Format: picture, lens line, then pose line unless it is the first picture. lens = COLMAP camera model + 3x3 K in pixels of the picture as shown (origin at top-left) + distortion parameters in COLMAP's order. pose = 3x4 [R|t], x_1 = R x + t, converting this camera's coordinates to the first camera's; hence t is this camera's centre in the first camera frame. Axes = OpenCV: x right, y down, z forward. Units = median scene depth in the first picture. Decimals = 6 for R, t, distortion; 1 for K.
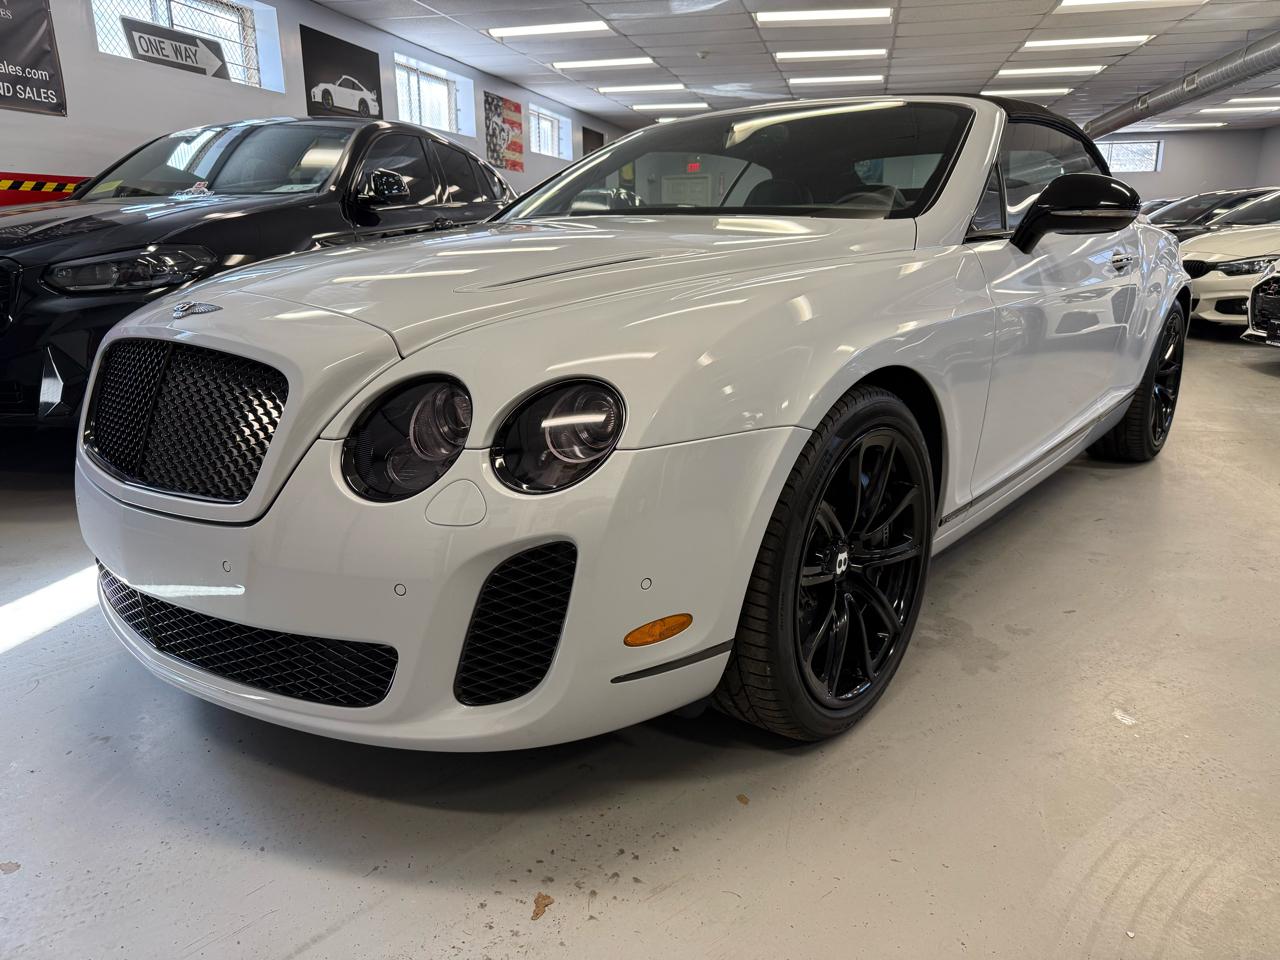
lens RADIAL K [[909.0, 0, 619.8], [0, 909.0, 501.8], [0, 0, 1]] dist [0.020236, -0.030174]
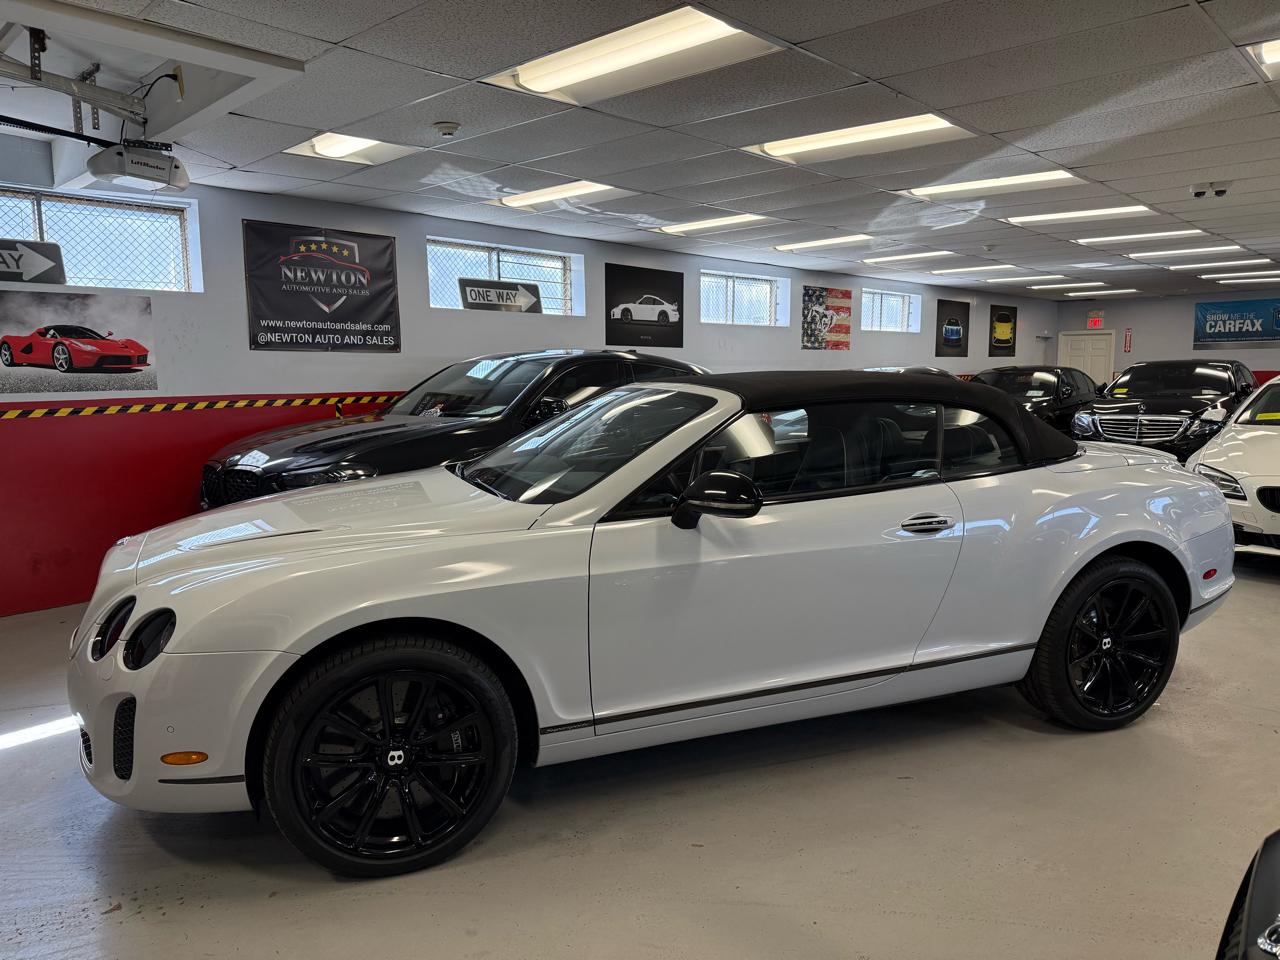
lens RADIAL K [[900.6, 0, 648.6], [0, 900.6, 482.3], [0, 0, 1]] dist [0.024200, -0.040102]
pose [[0.883191, 0.049731, -0.466369, 0.452722], [-0.125787, 0.983050, -0.133383, -0.074515], [0.451830, 0.176466, 0.874476, -0.059571]]
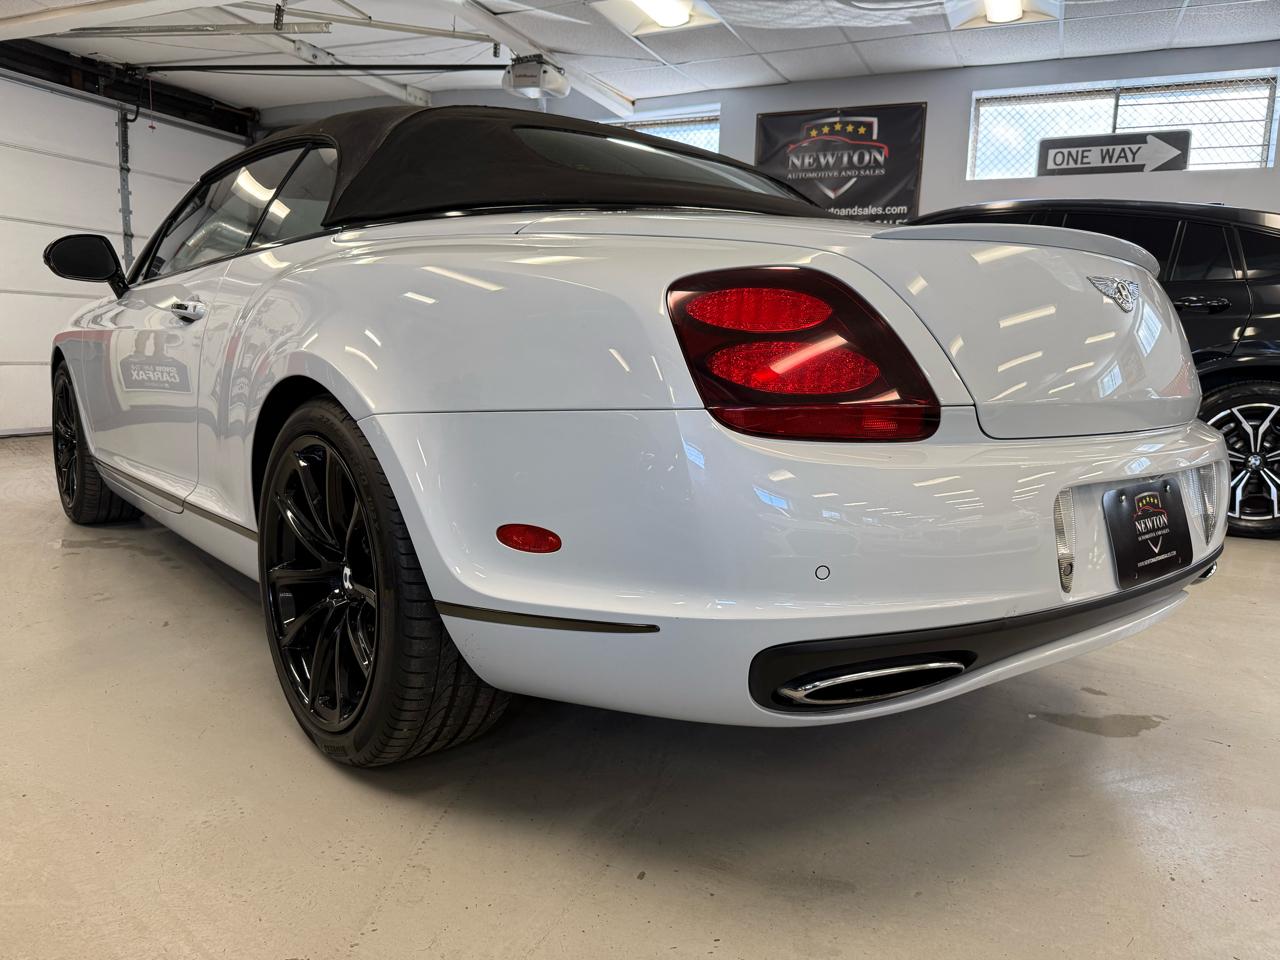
lens RADIAL K [[900.3, 0, 638.2], [0, 900.3, 486.0], [0, 0, 1]] dist [0.017385, -0.025593]
pose [[-0.158862, 0.157082, -0.974725, 0.768776], [-0.305715, 0.930913, 0.199847, -0.239173], [0.938776, 0.329736, -0.099864, 0.901558]]
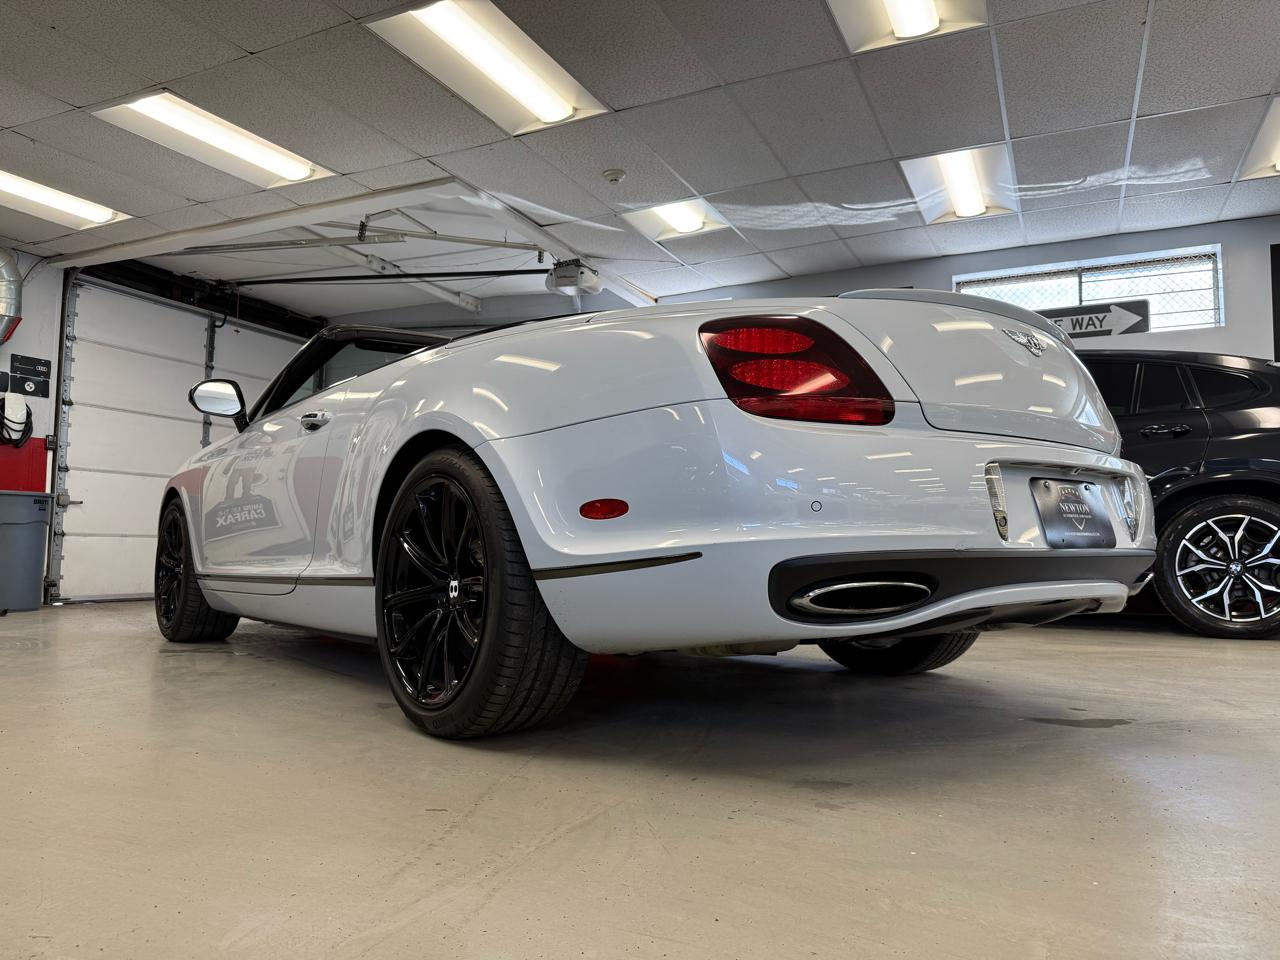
lens RADIAL K [[900.3, 0, 640.5], [0, 900.3, 485.2], [0, 0, 1]] dist [0.017385, -0.025593]
pose [[-0.182832, -0.057277, -0.981474, 0.873374], [-0.281711, 0.959493, -0.003516, -0.174498], [0.941919, 0.275849, -0.191561, 0.930640]]
